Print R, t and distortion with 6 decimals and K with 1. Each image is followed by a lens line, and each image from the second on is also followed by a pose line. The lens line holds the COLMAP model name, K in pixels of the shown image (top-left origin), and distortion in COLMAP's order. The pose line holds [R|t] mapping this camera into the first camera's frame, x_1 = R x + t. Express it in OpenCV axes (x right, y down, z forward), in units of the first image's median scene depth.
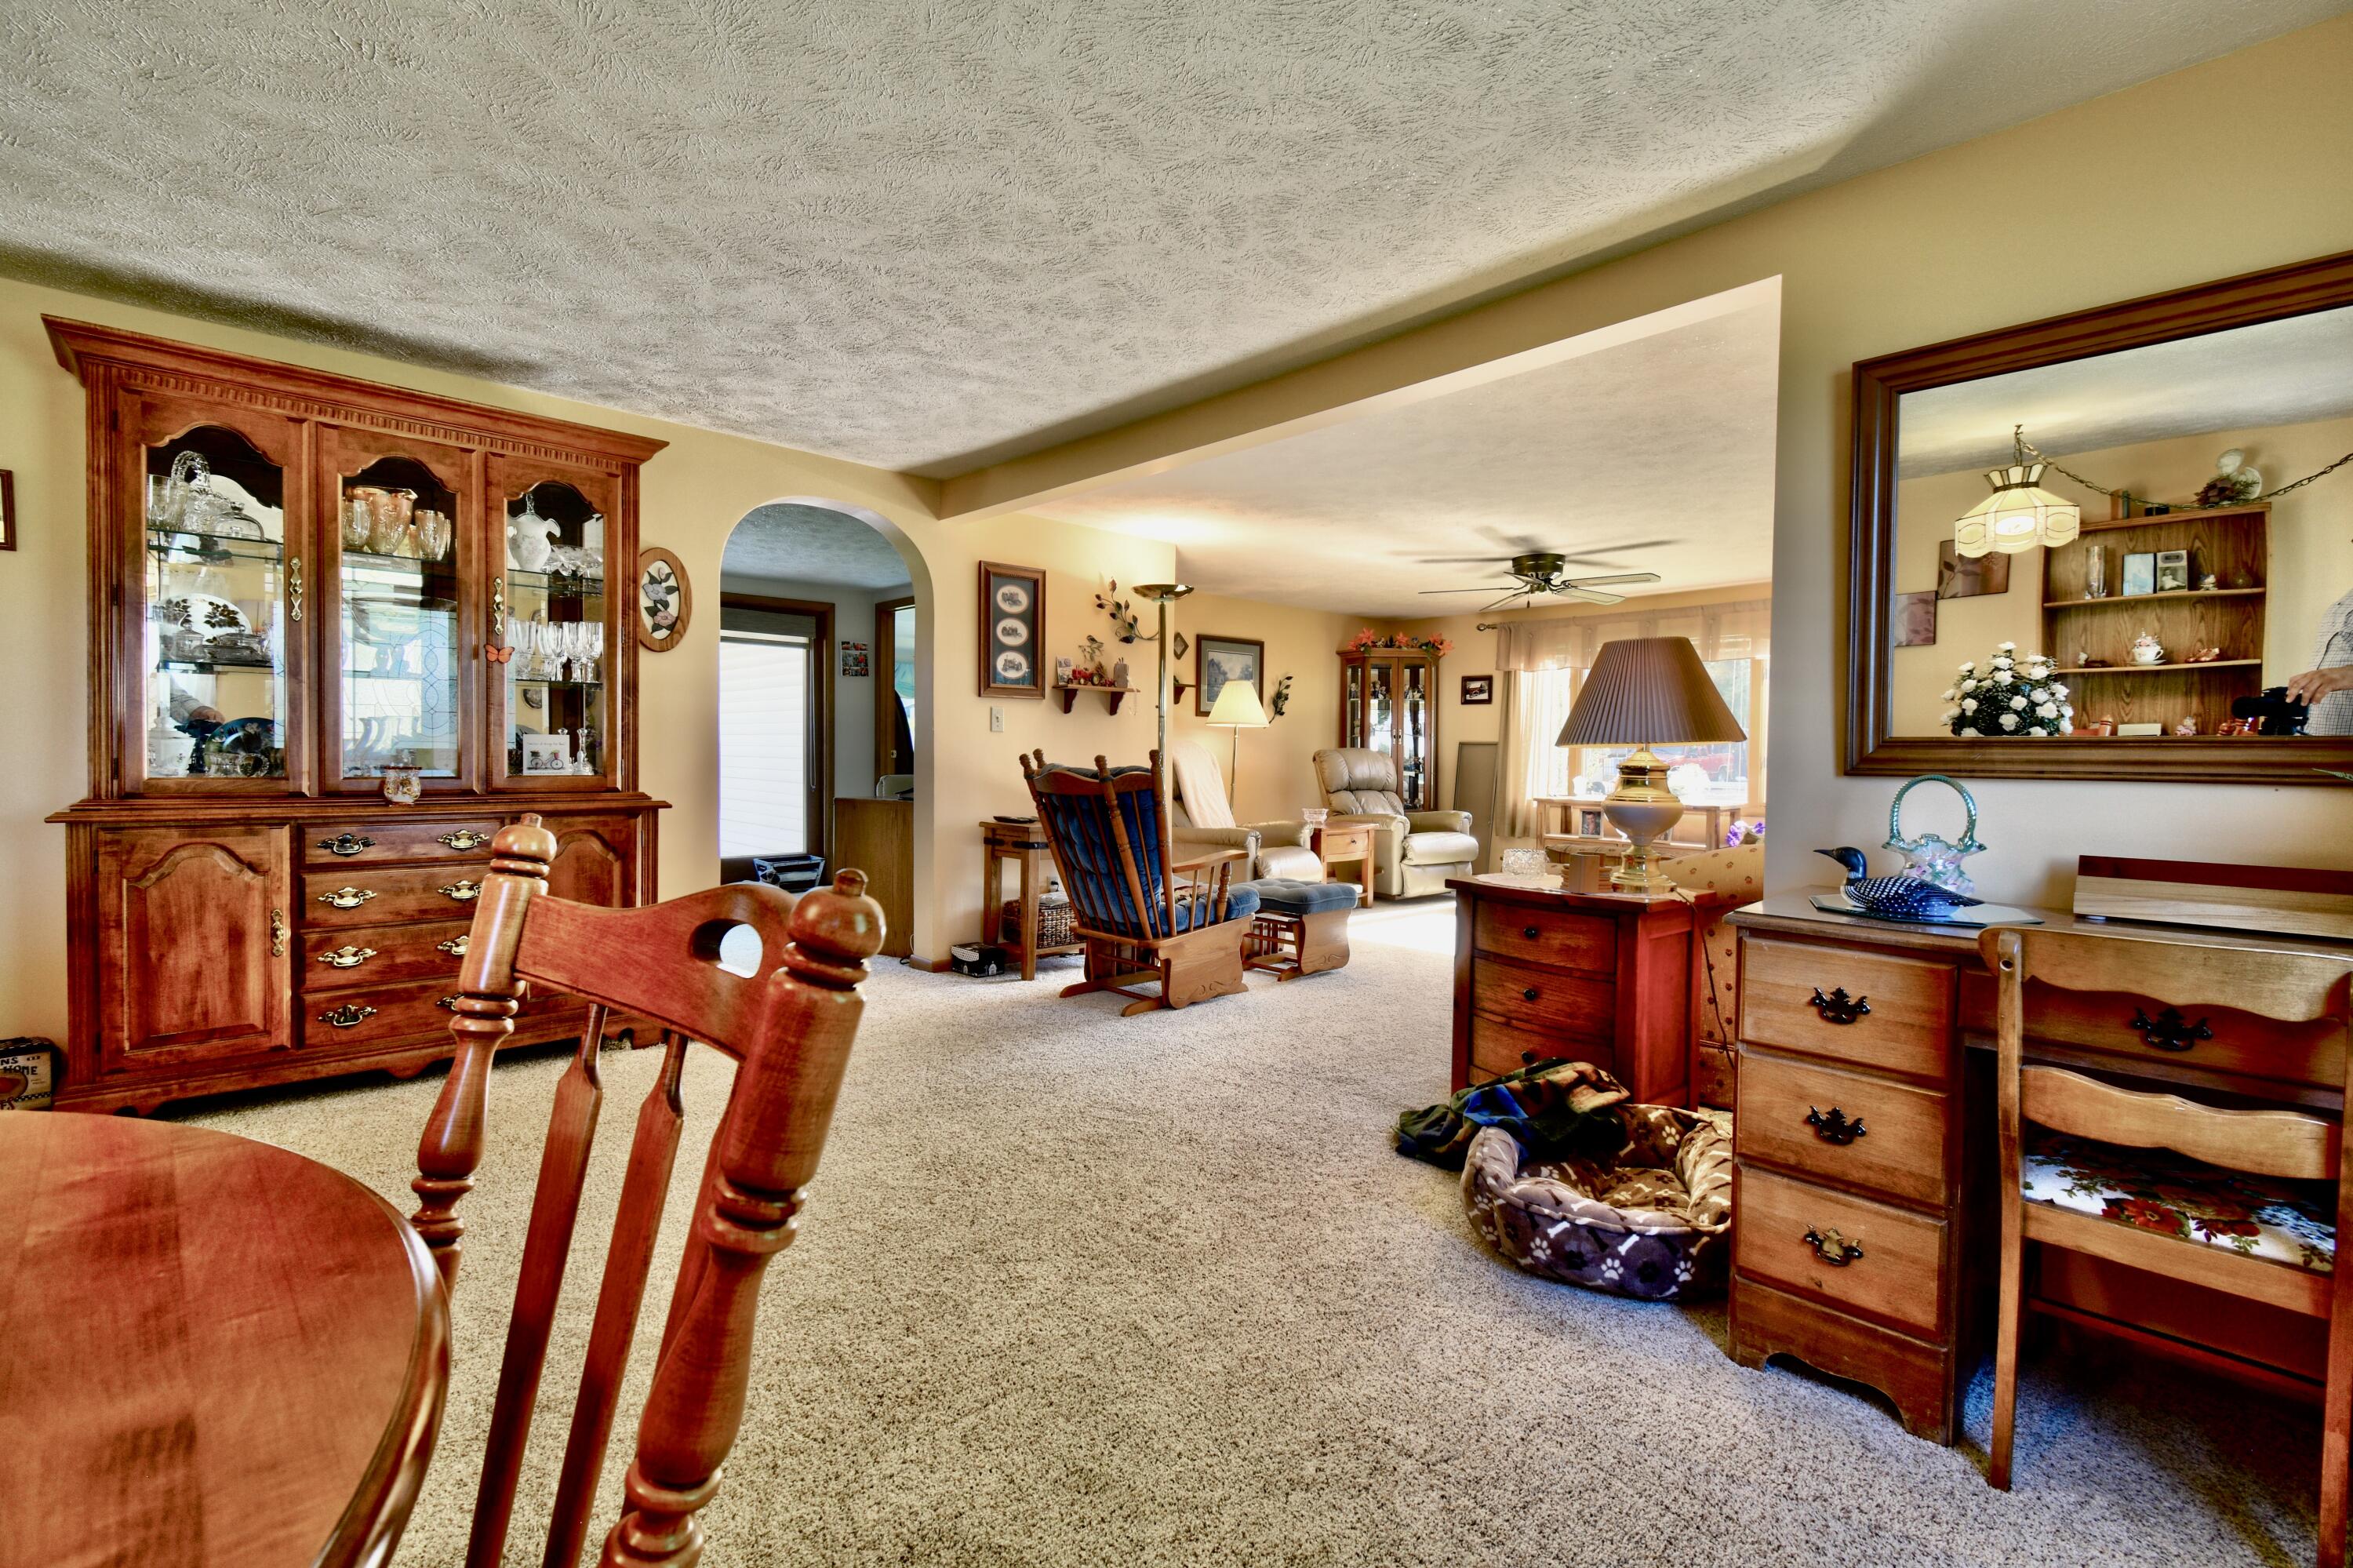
lens RADIAL K [[1033.5, 0, 1179.2], [0, 1033.5, 777.1], [0, 0, 1]] dist [0.010833, -0.005953]
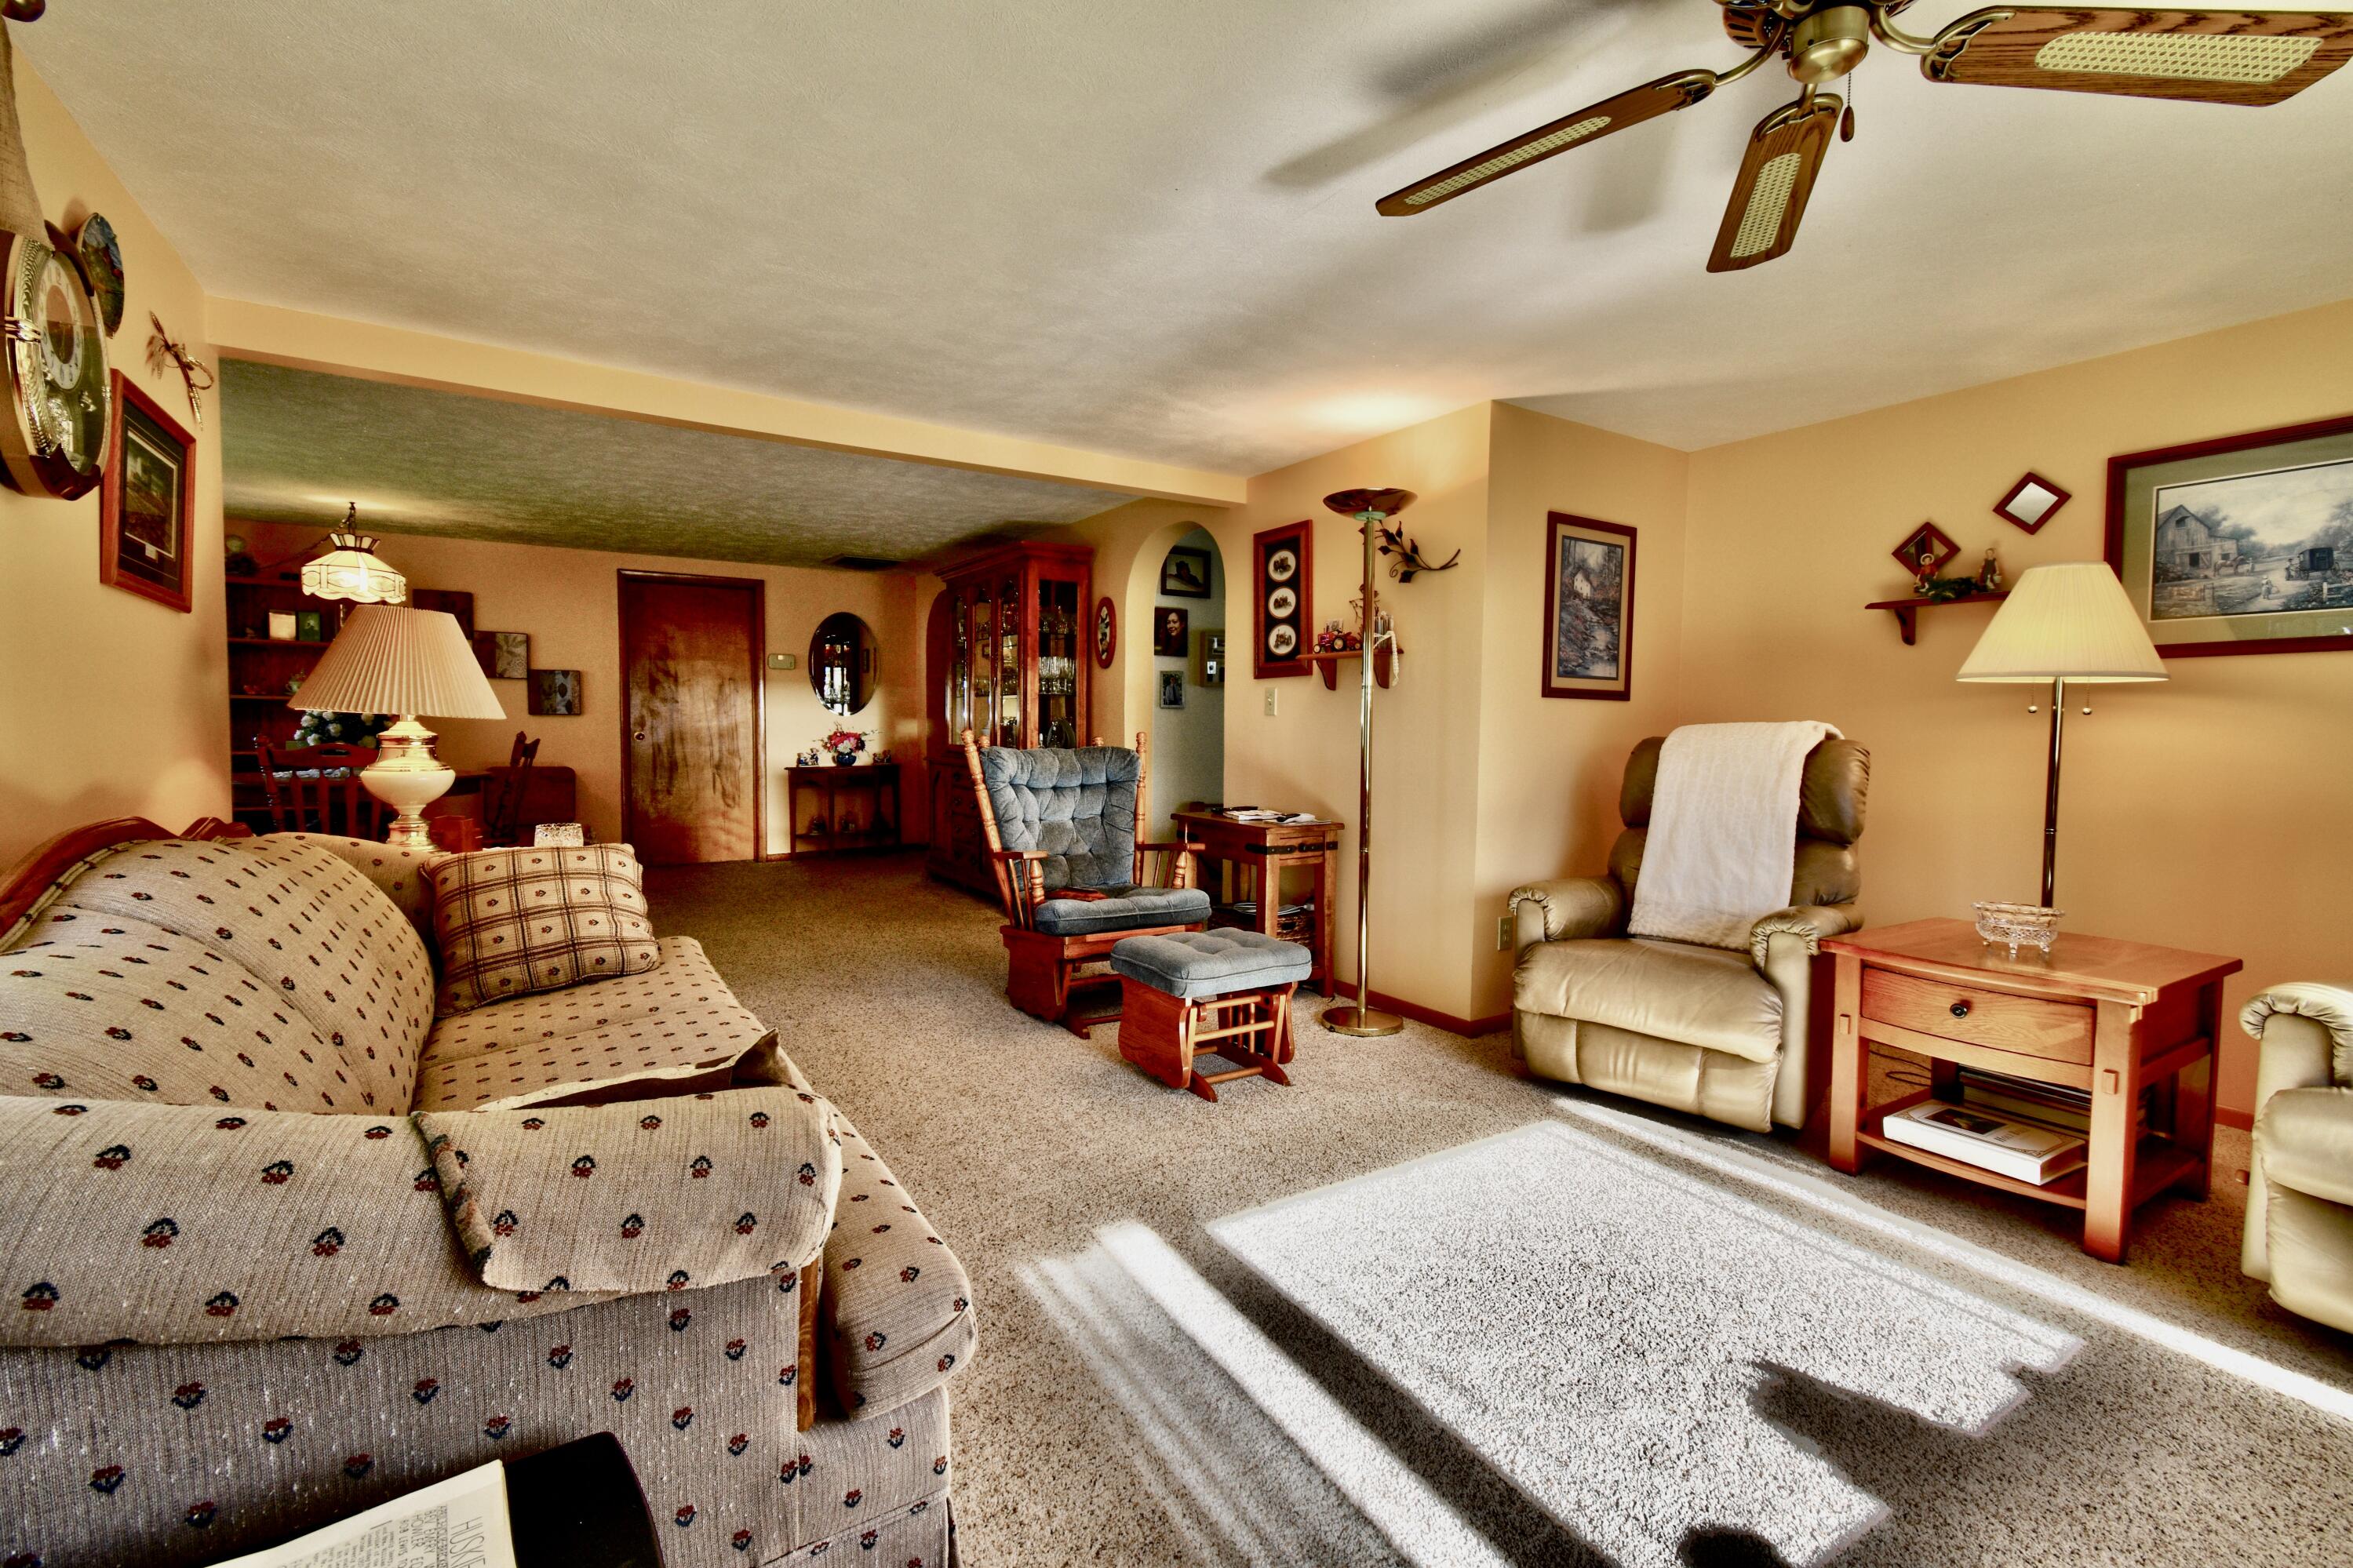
lens RADIAL K [[1033.4, 0, 1179.2], [0, 1033.4, 777.1], [0, 0, 1]] dist [0.010833, -0.005953]
pose [[-0.183513, 0.031221, -0.982521, 0.541377], [-0.039942, 0.998433, 0.039187, -0.016221], [0.982205, 0.046435, -0.181979, 0.799663]]
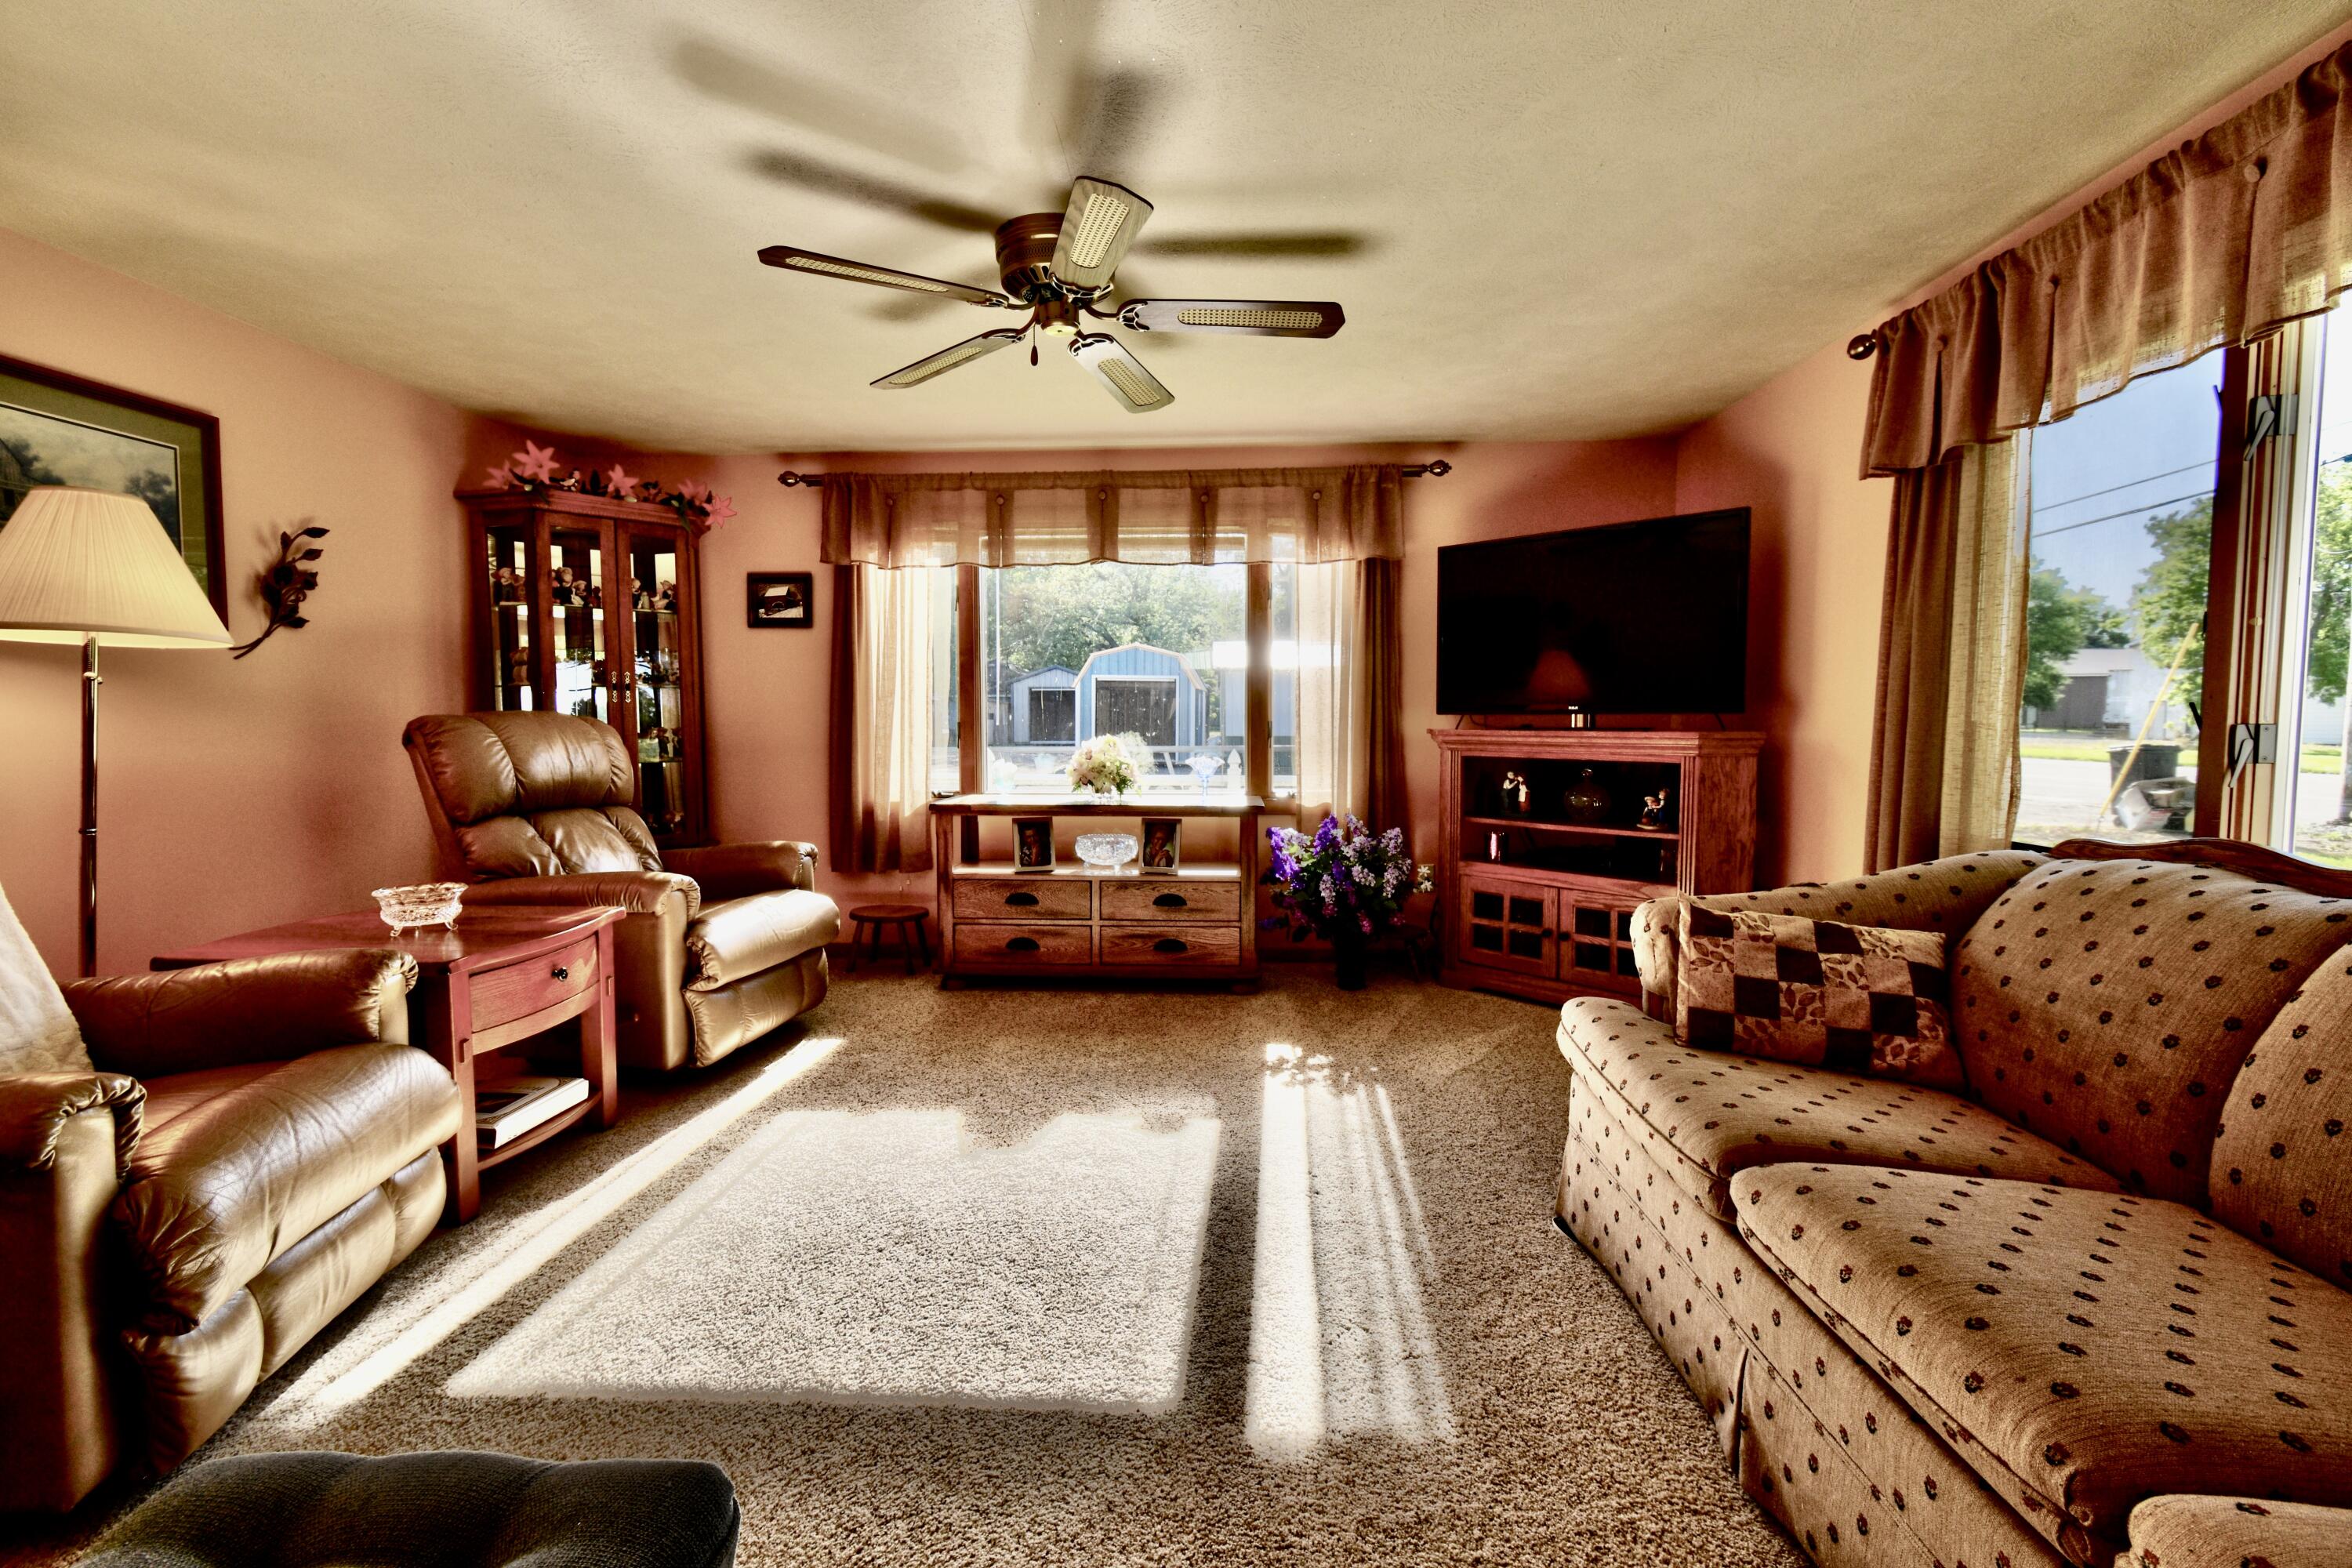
lens RADIAL K [[1033.1, 0, 1178.7], [0, 1033.1, 777.1], [0, 0, 1]] dist [0.010833, -0.005953]
pose [[0.719410, -0.050024, 0.692782, 0.077592], [0.025477, 0.998632, 0.045652, -0.015691], [-0.694119, -0.015193, 0.719700, 0.589981]]
